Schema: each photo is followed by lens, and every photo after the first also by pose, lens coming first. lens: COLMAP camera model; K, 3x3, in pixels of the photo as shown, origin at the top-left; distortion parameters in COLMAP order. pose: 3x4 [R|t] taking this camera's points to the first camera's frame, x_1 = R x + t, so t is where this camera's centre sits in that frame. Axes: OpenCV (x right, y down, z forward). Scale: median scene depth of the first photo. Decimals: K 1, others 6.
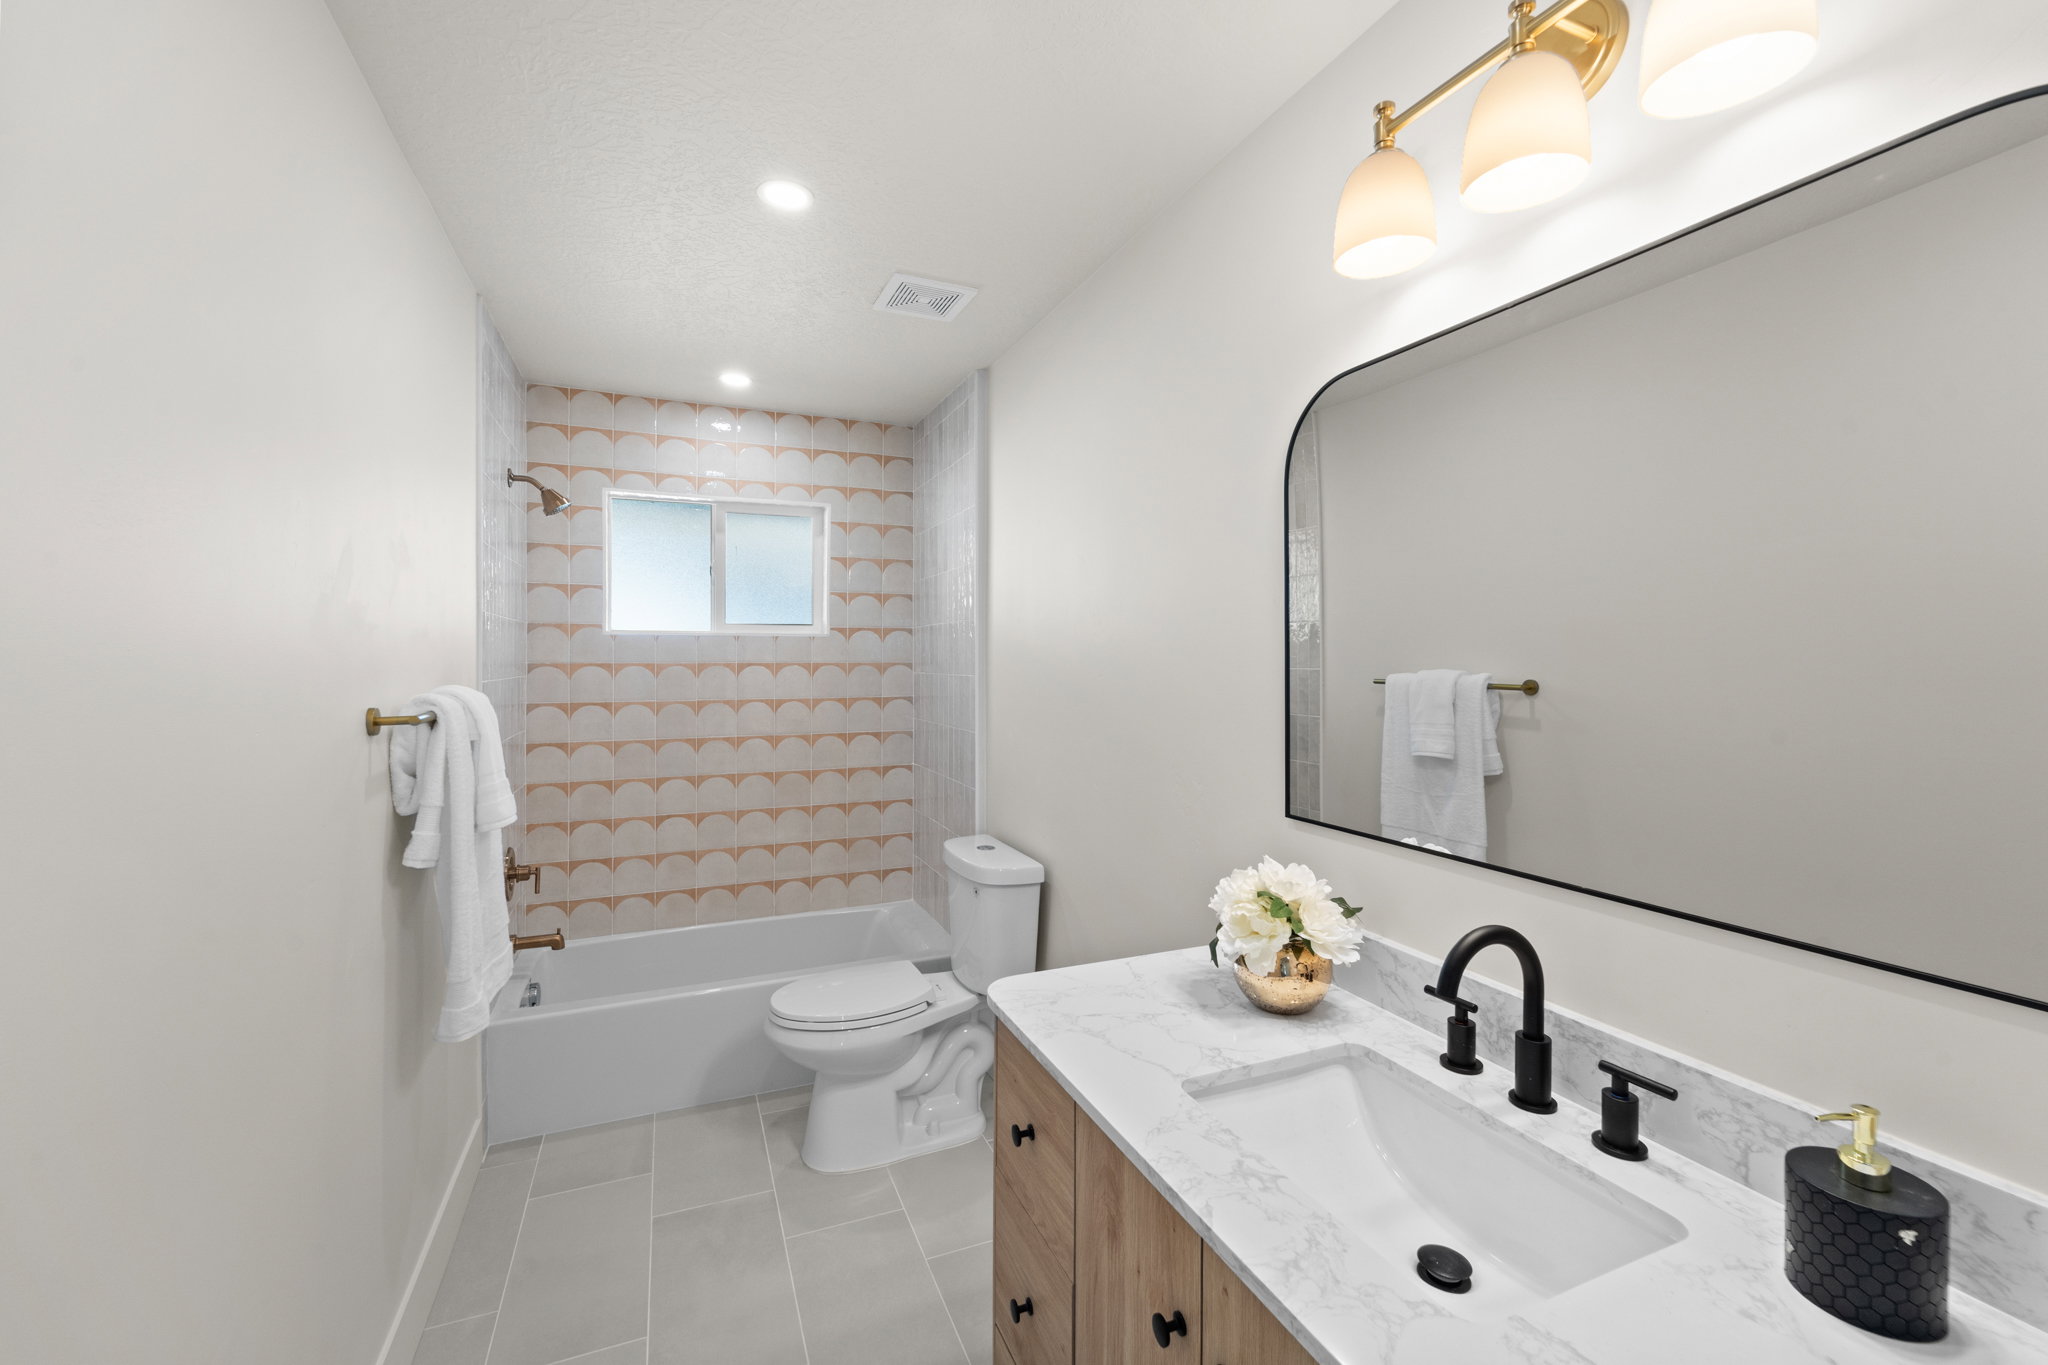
lens RADIAL K [[864.6, 0, 1017.0], [0, 864.6, 669.3], [0, 0, 1]] dist [0.006563, -0.003316]
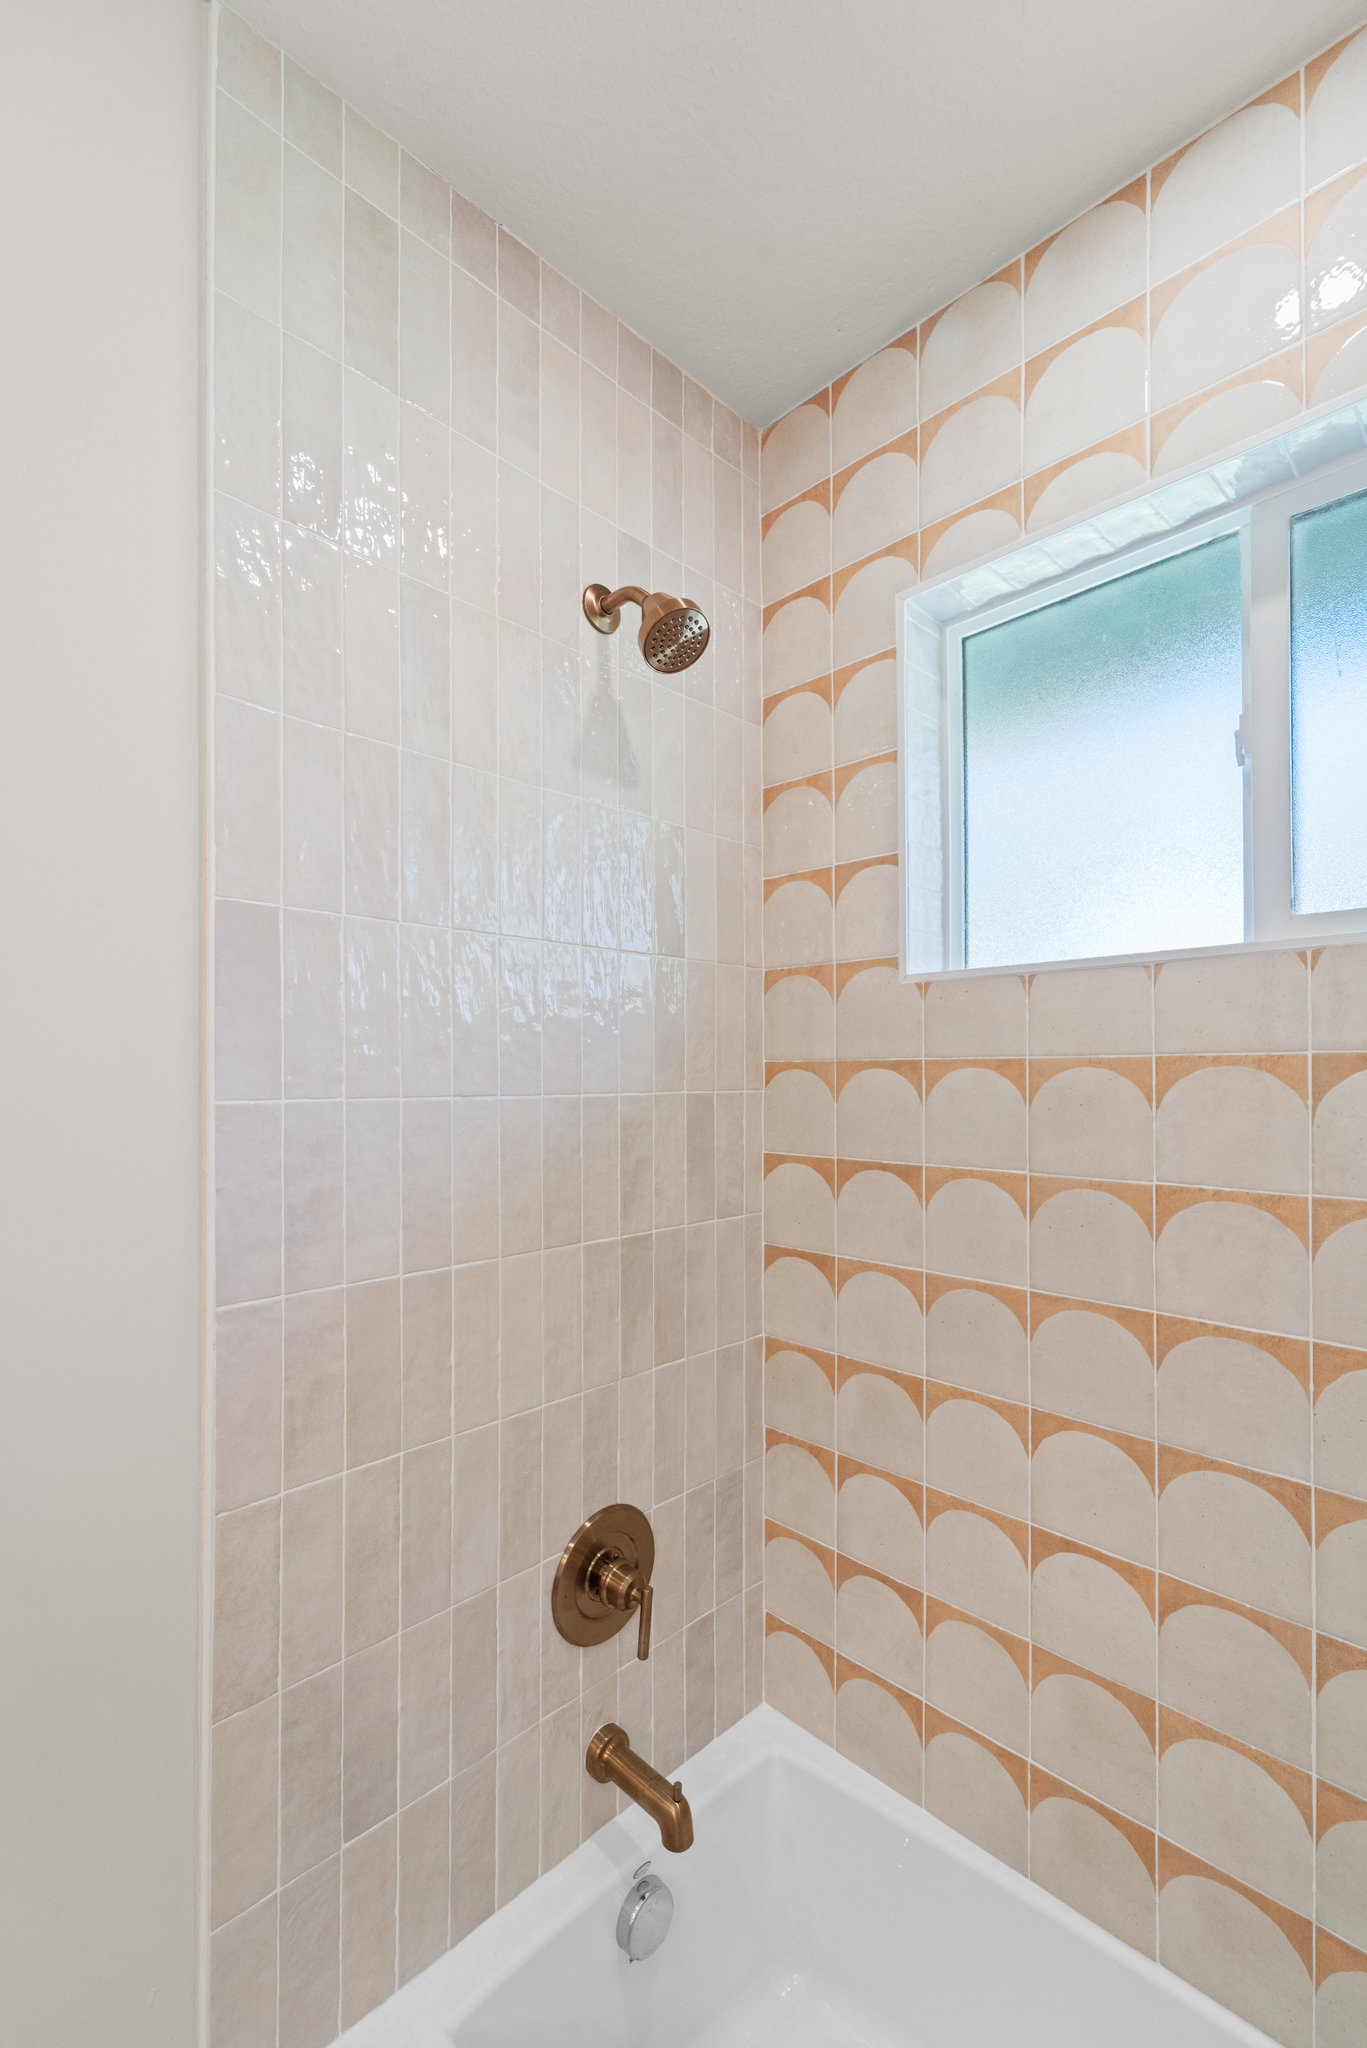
lens RADIAL K [[864.6, 0, 697.7], [0, 864.6, 1060.0], [0, 0, 1]] dist [0.006563, -0.003316]
pose [[0.397029, -0.013912, -0.917701, -0.207674], [-0.007936, 0.999796, -0.018590, 0.000837], [0.917772, 0.014664, 0.396838, 0.946416]]
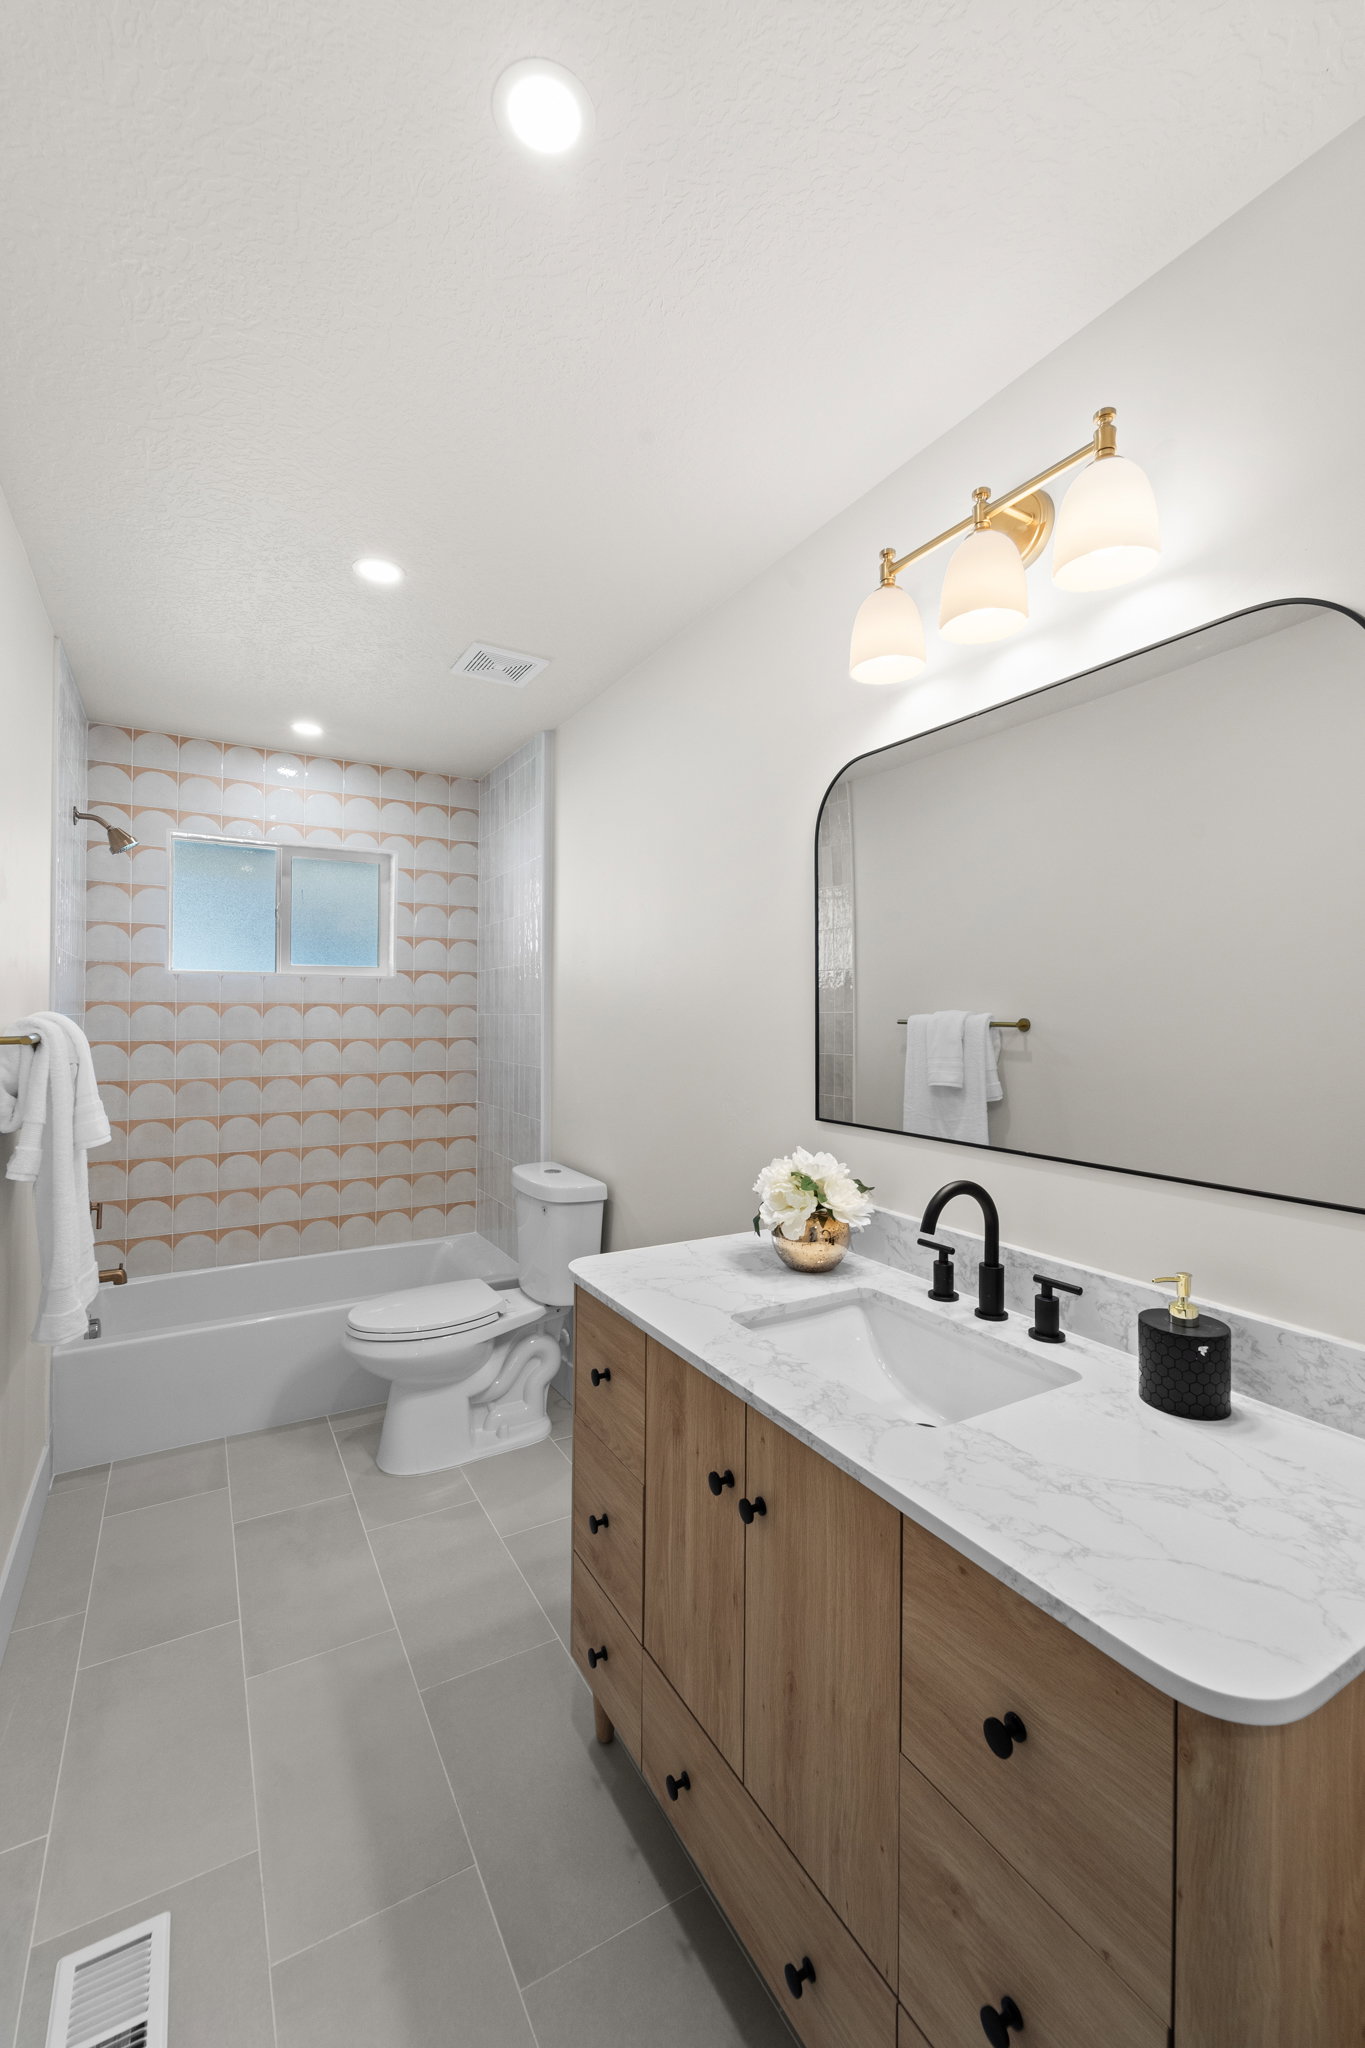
lens RADIAL K [[864.6, 0, 681.6], [0, 864.6, 1013.5], [0, 0, 1]] dist [0.006563, -0.003316]
pose [[0.991162, 0.003782, 0.132600, -0.019665], [-0.002155, 0.999921, -0.012414, 0.021499], [-0.132637, 0.012019, 0.991092, -0.096935]]
